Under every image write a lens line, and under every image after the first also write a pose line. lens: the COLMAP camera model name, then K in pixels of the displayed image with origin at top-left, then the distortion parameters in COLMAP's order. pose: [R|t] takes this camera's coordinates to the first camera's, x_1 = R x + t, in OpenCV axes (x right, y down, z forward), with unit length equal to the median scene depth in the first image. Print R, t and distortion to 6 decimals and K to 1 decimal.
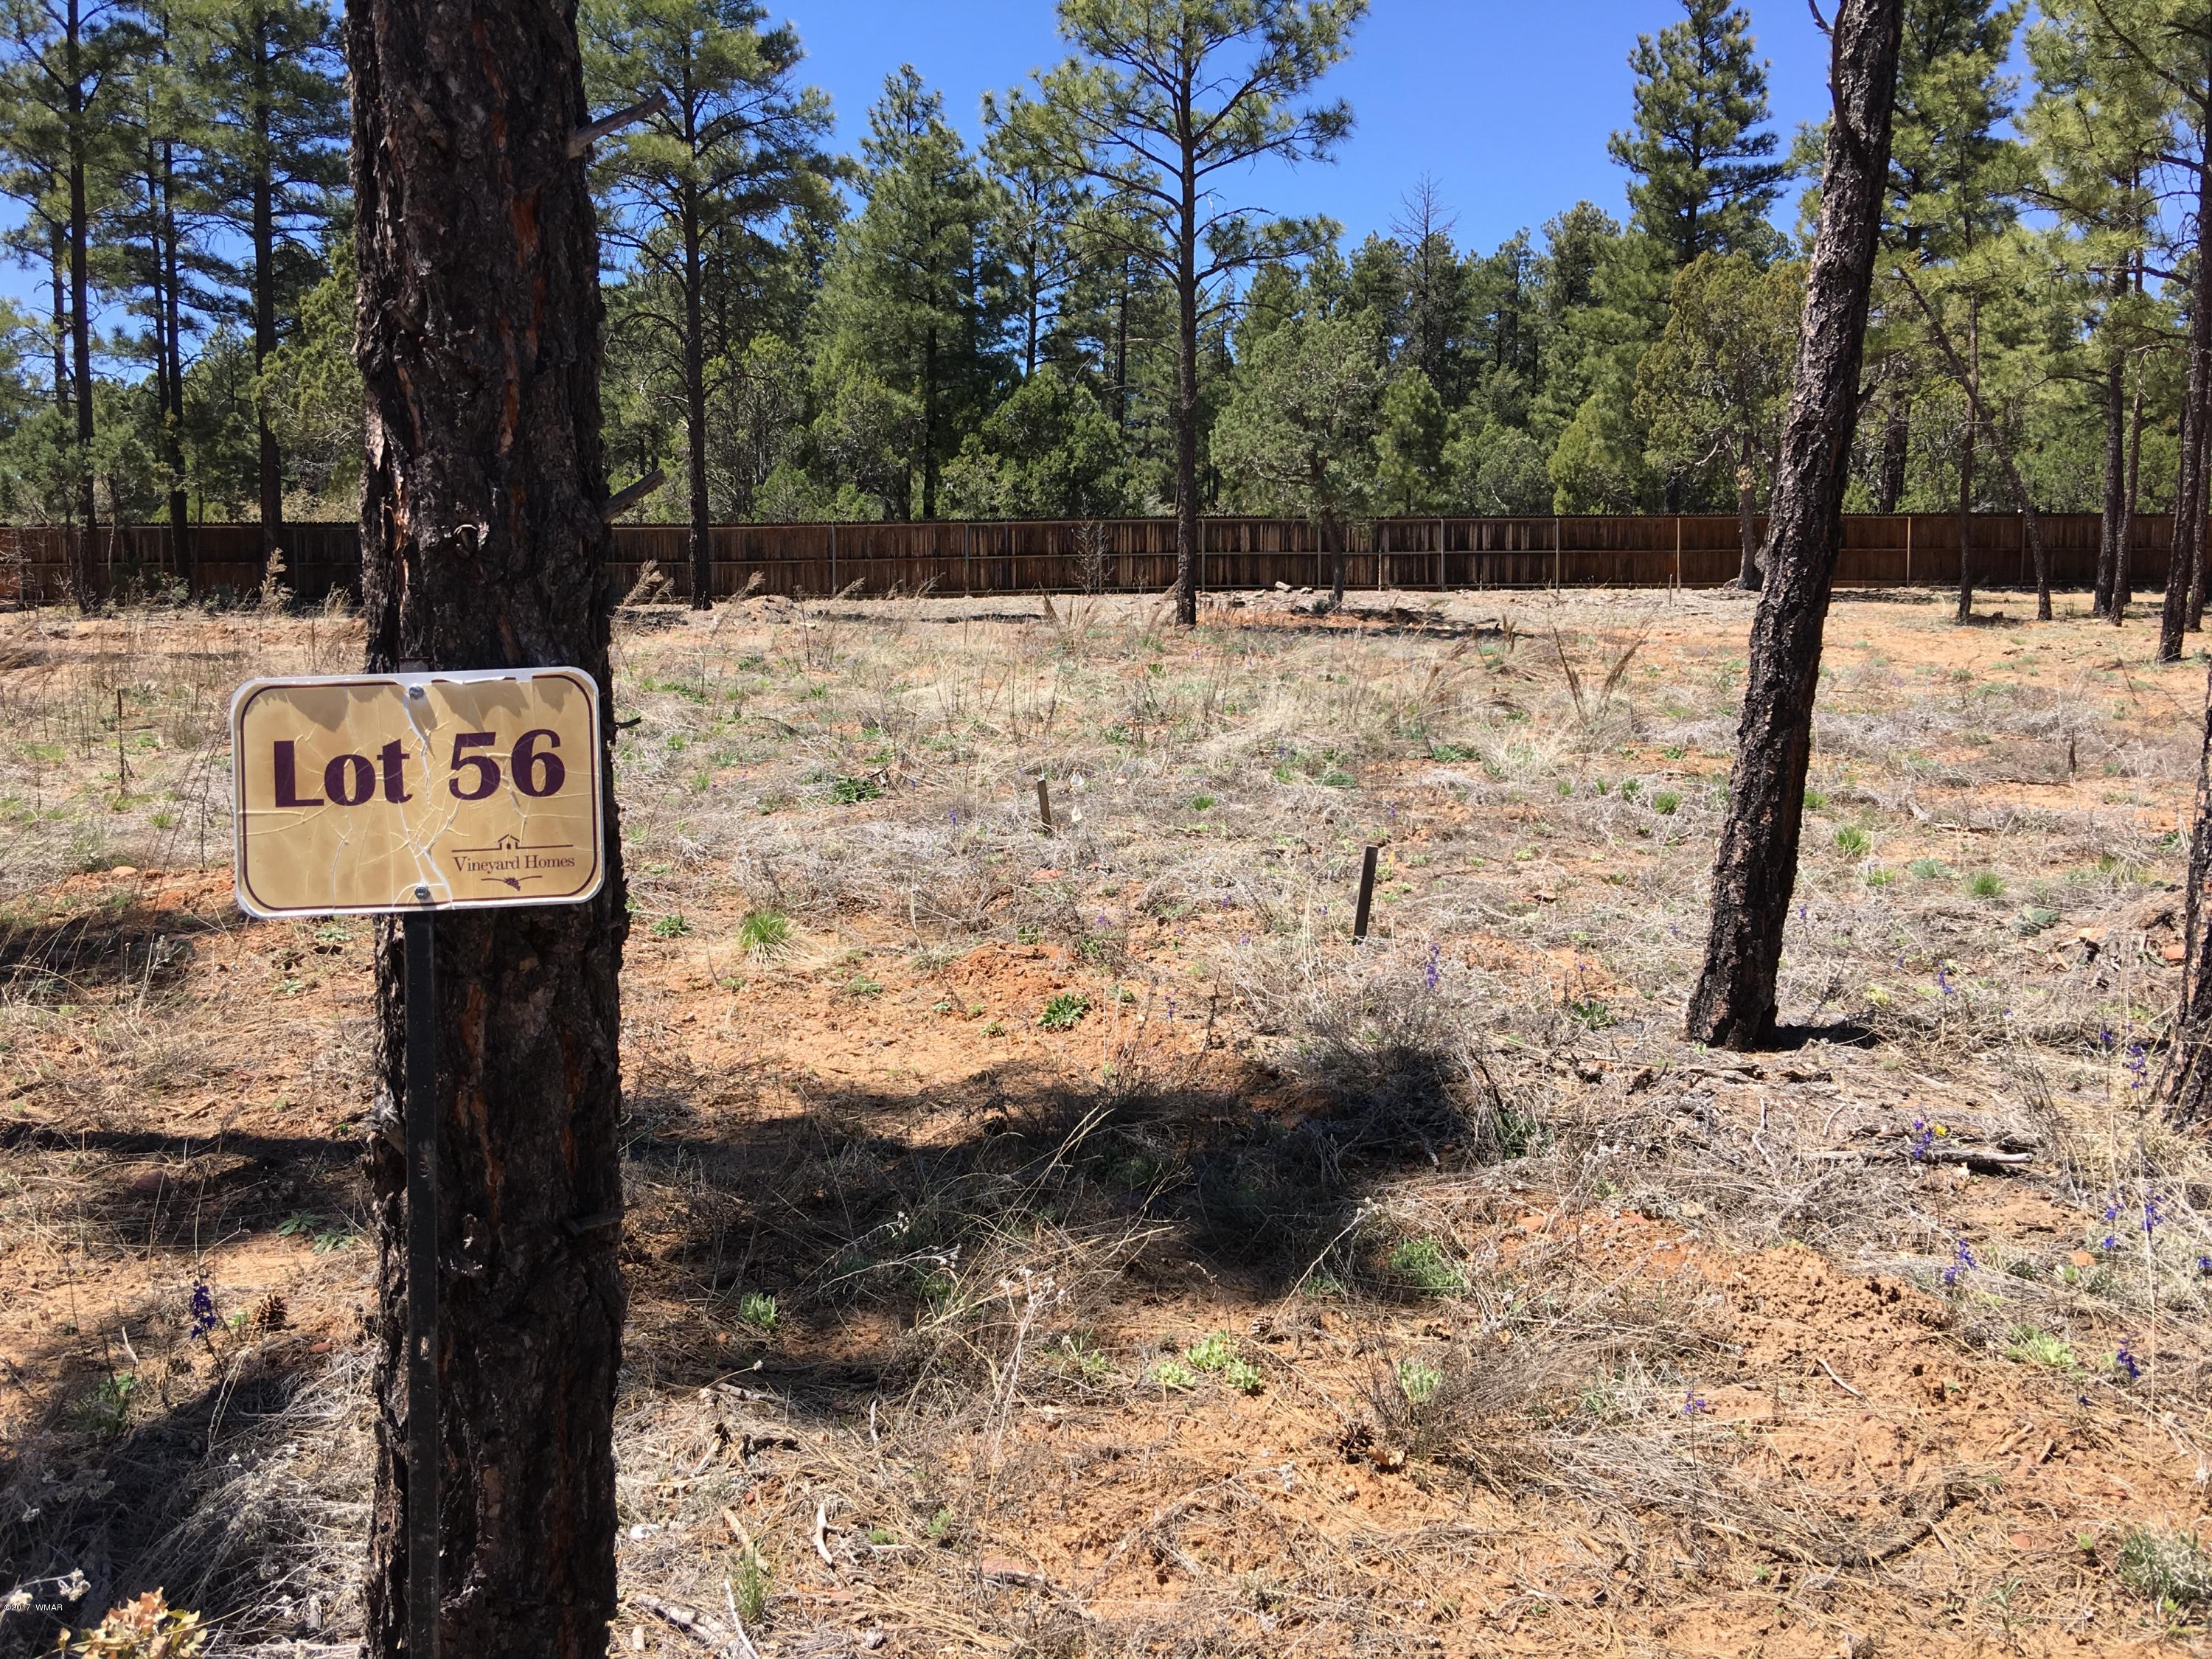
lens RADIAL K [[1863.9, 0, 1105.3], [0, 1863.9, 810.0], [0, 0, 1]] dist [0.071114, -0.129797]
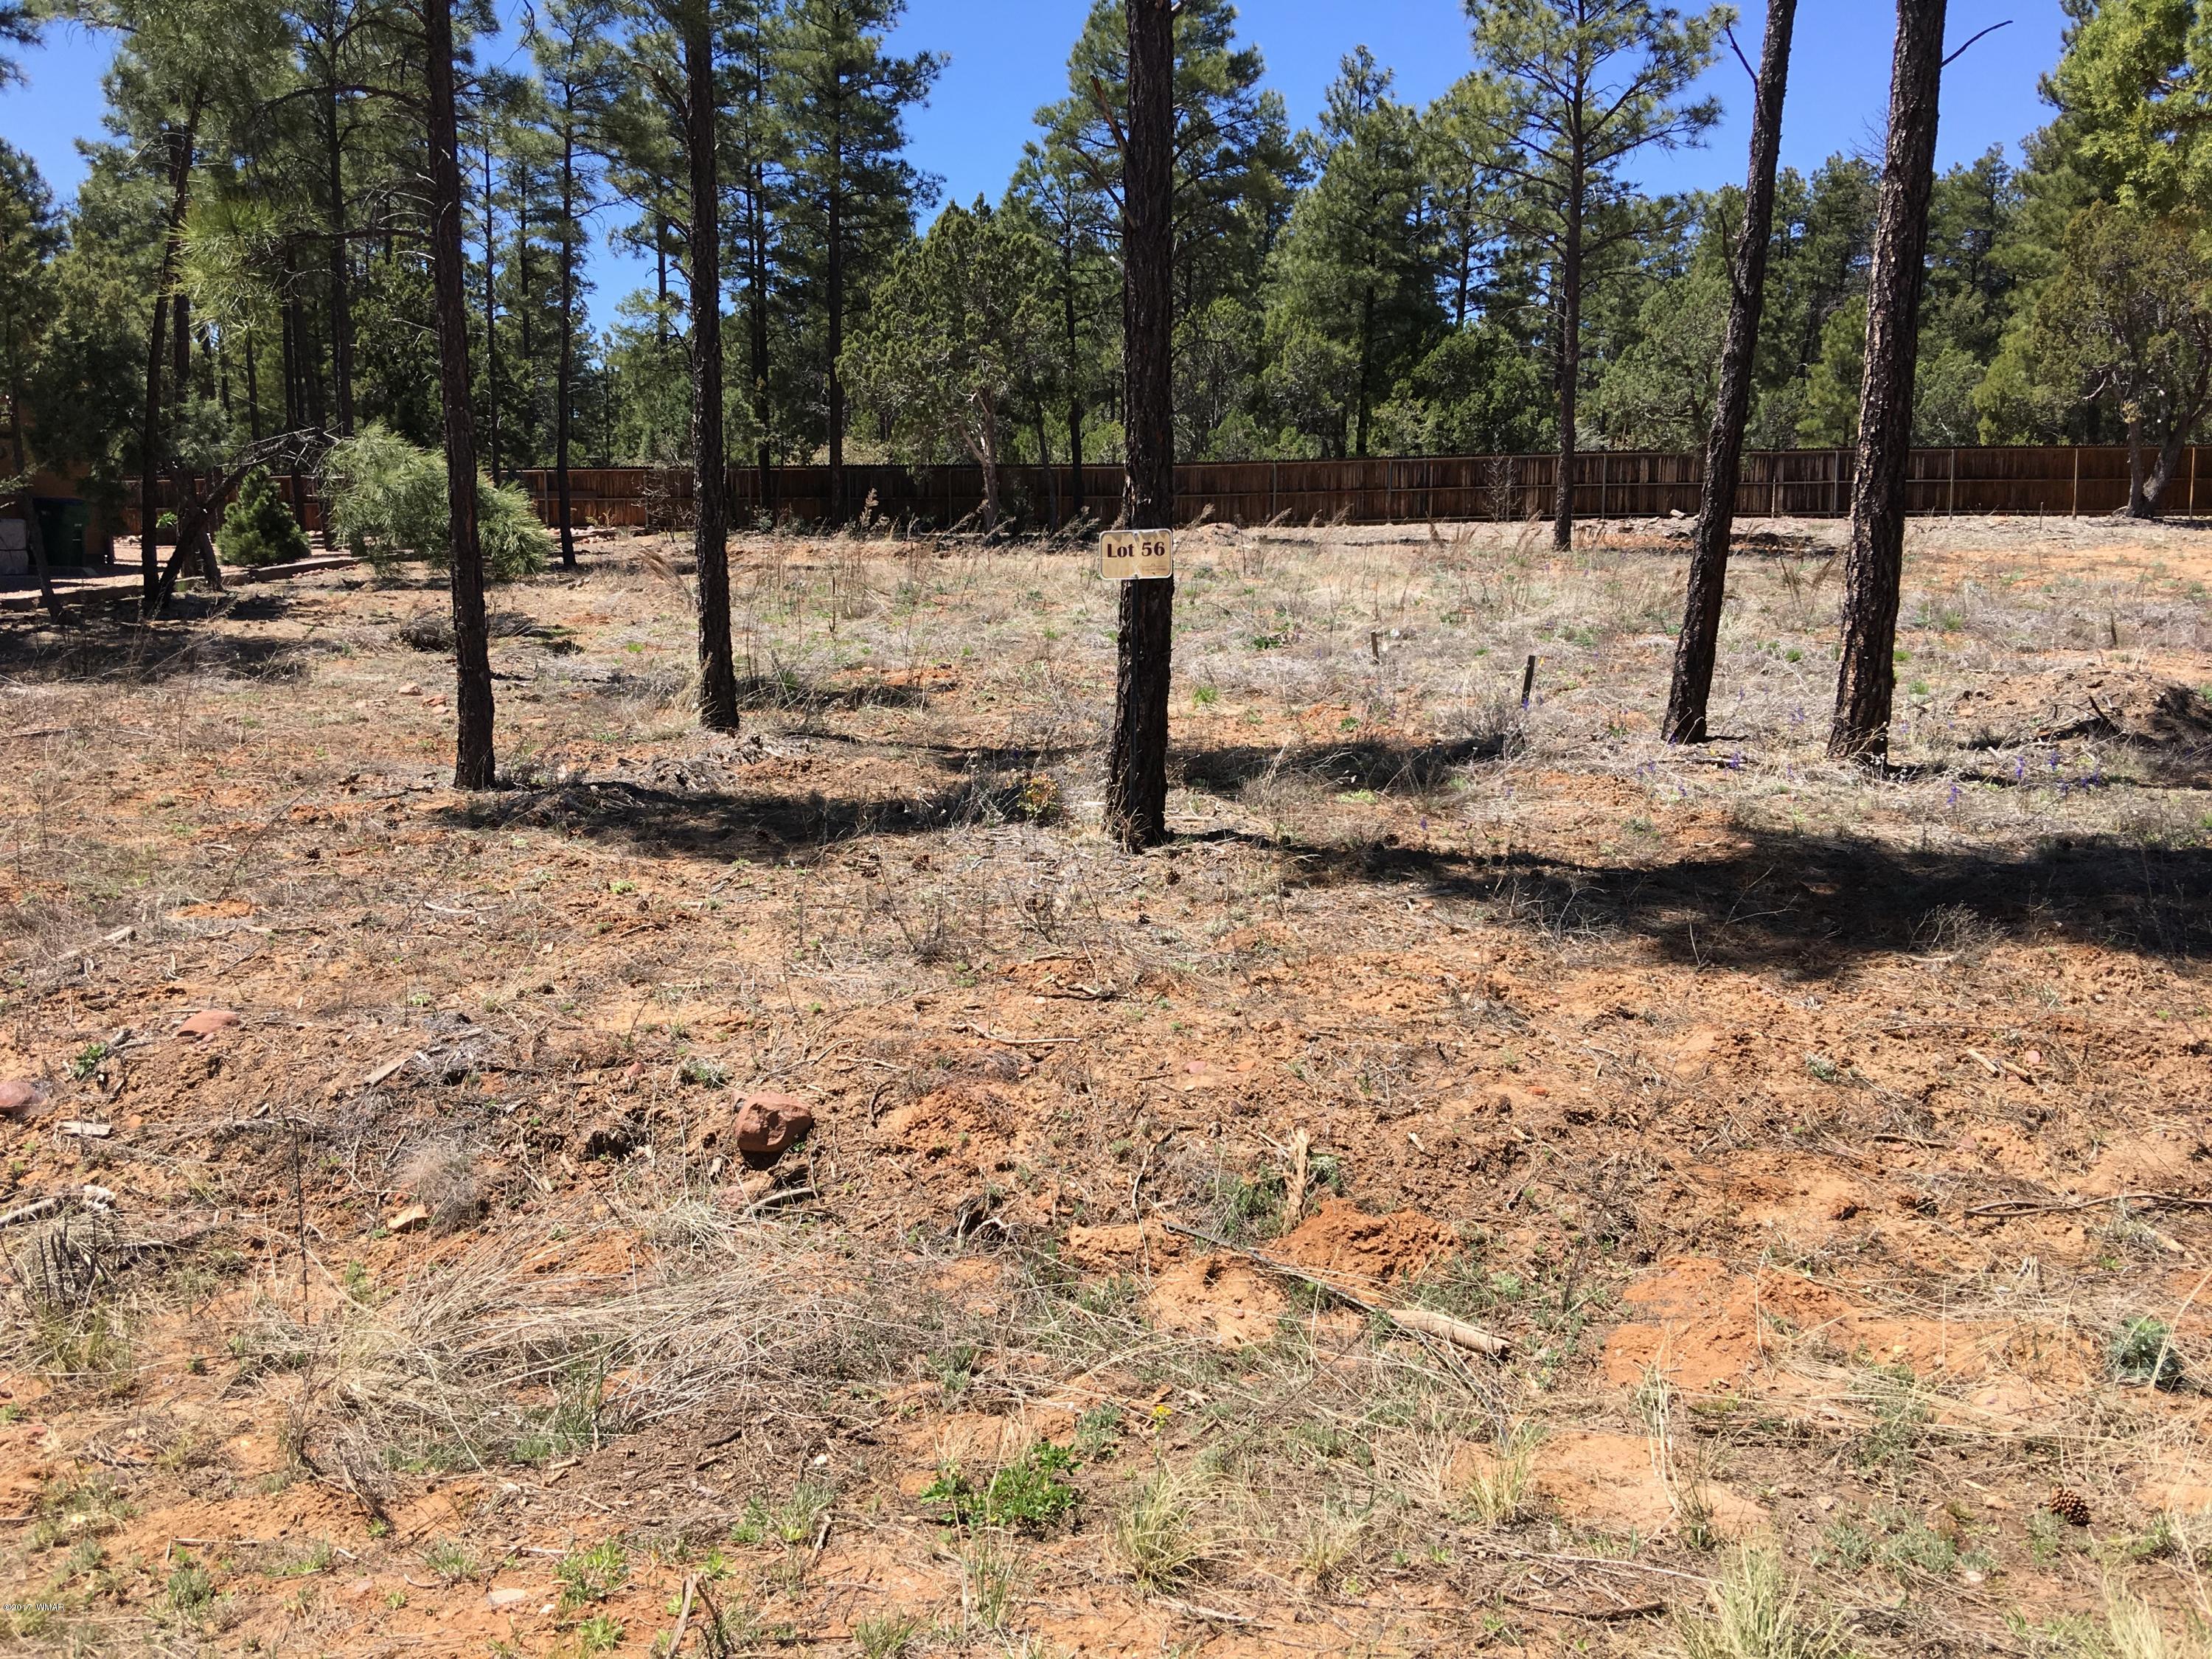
lens RADIAL K [[1866.3, 0, 1103.8], [0, 1866.3, 803.5], [0, 0, 1]] dist [0.073196, -0.135939]
pose [[0.971486, 0.035537, -0.234419, 0.170016], [-0.027758, 0.998952, 0.036398, 0.109634], [0.235467, -0.028853, 0.971454, -0.891420]]
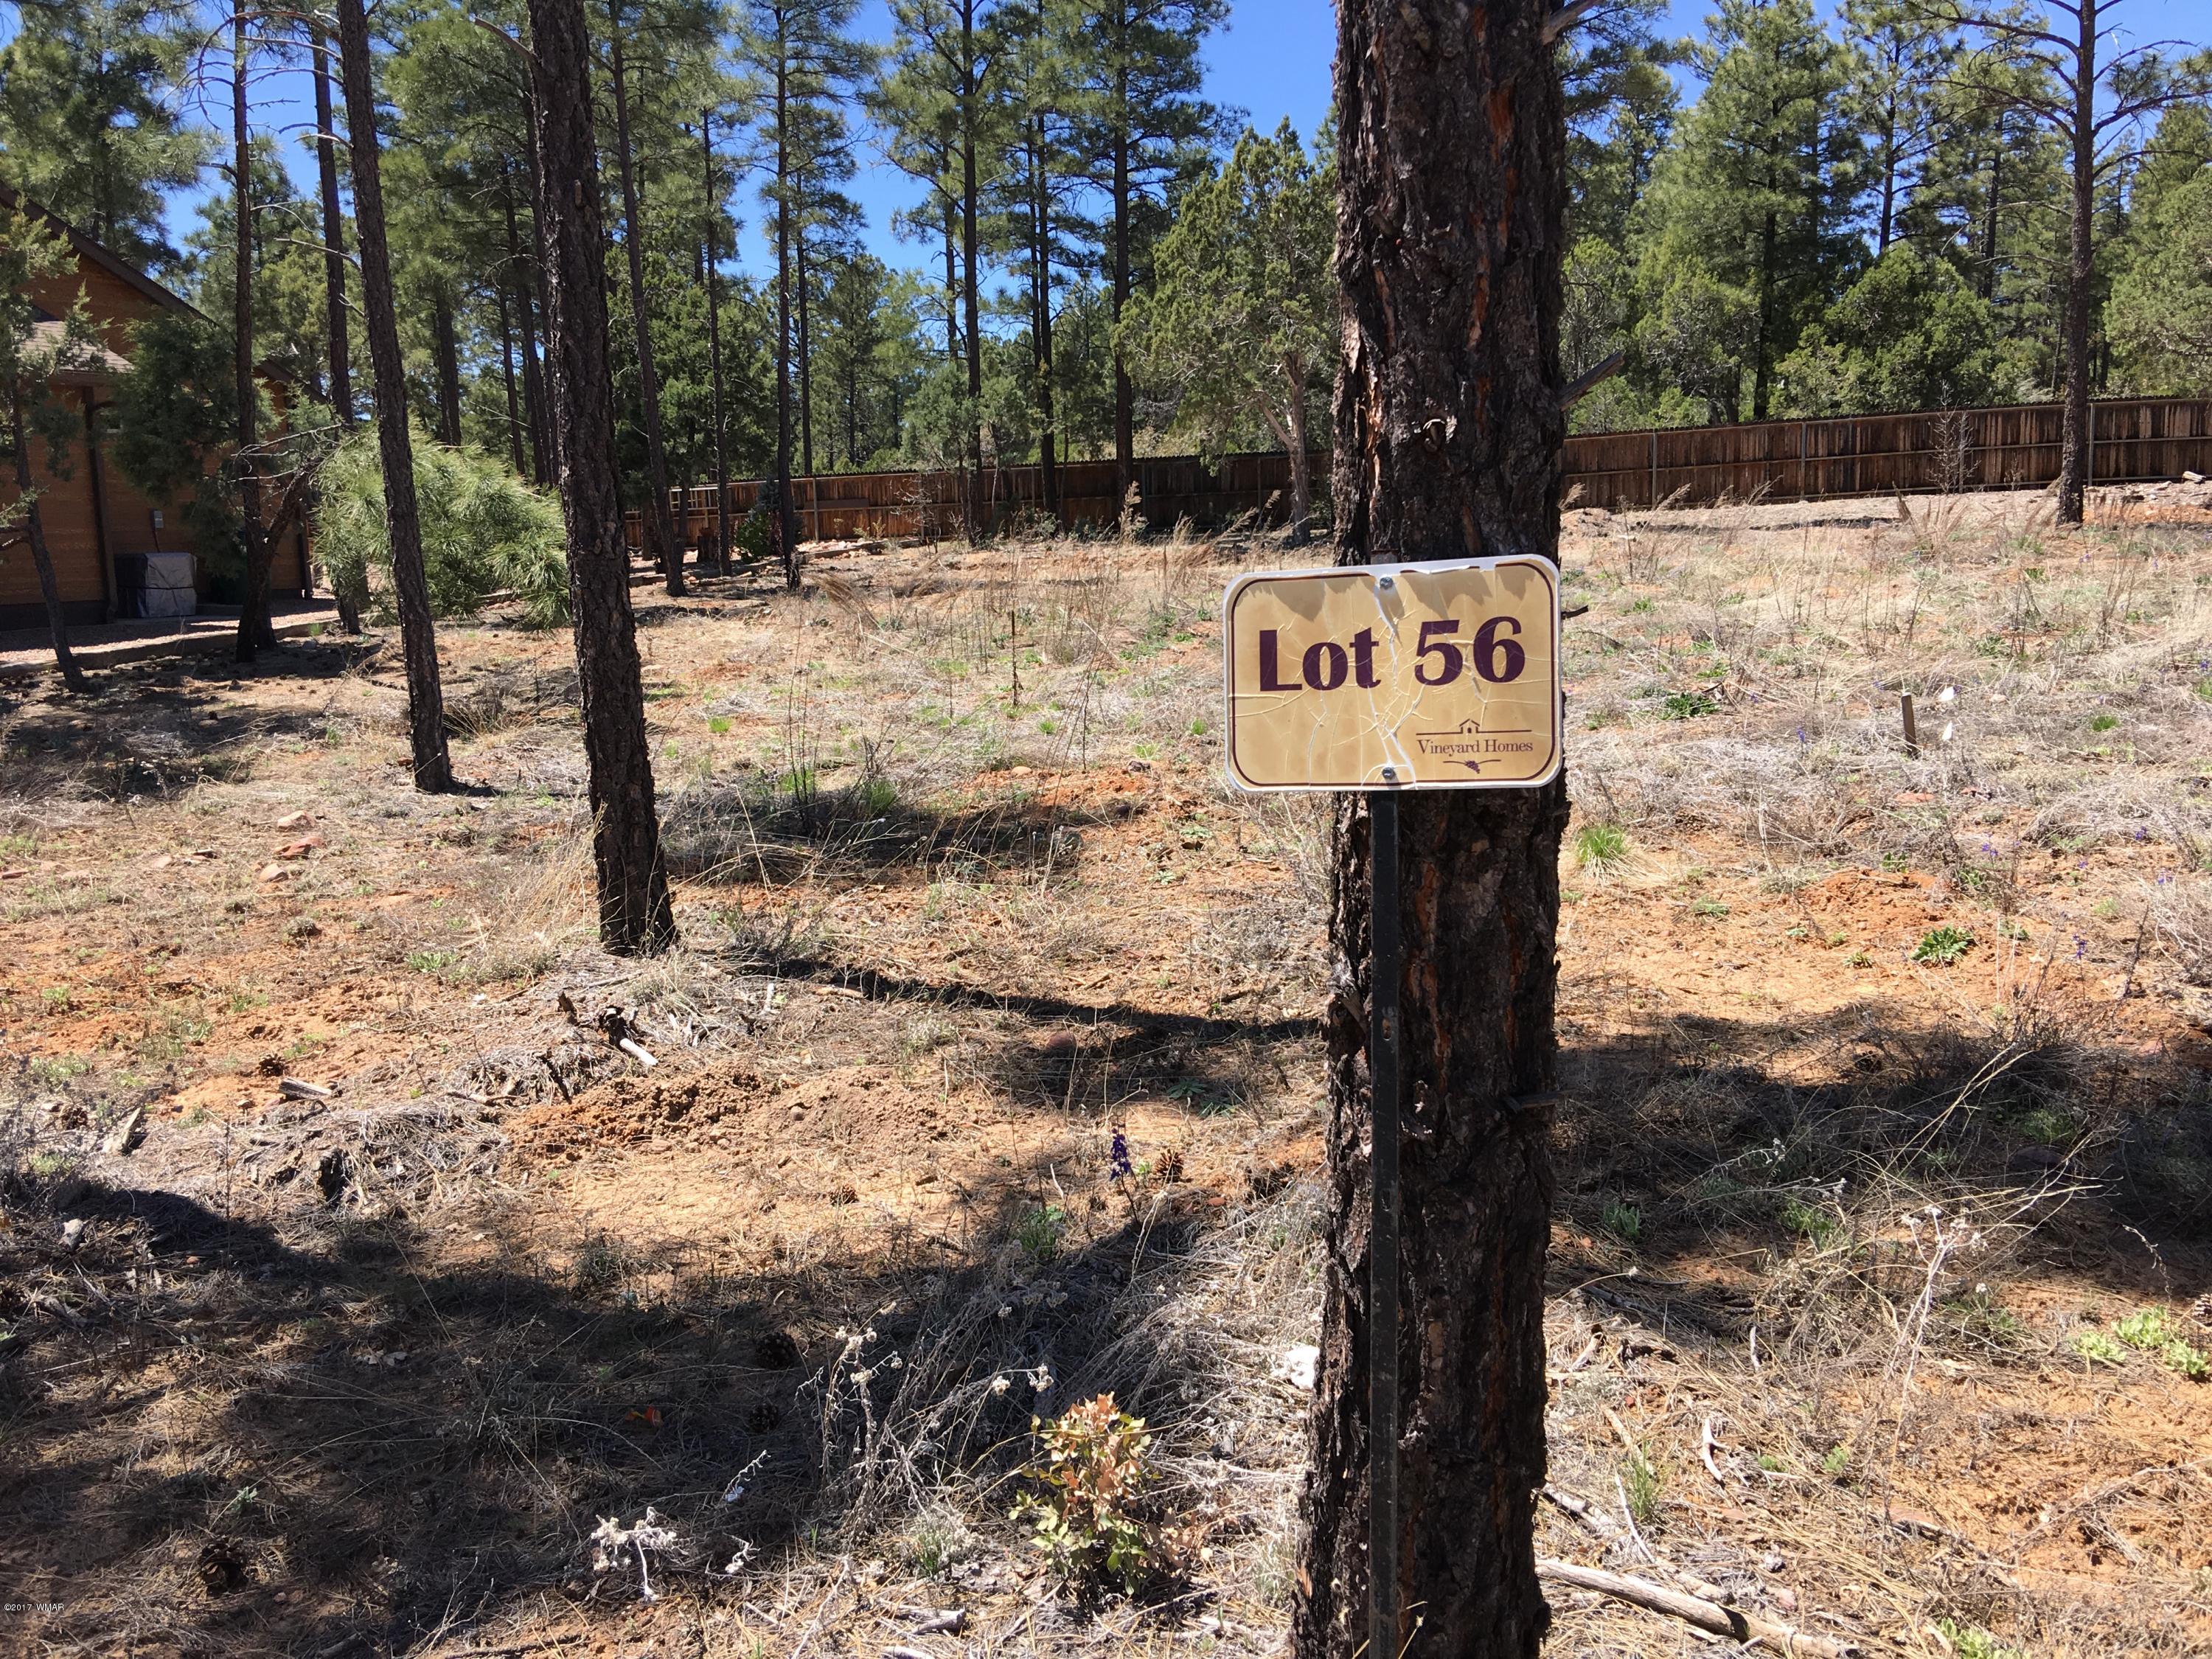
lens RADIAL K [[1866.3, 0, 1103.8], [0, 1866.3, 803.5], [0, 0, 1]] dist [0.073196, -0.135939]
pose [[0.912101, 0.030192, -0.408853, -0.018656], [-0.014045, 0.999000, 0.042440, 0.004407], [0.409725, -0.032967, 0.911613, -0.005906]]
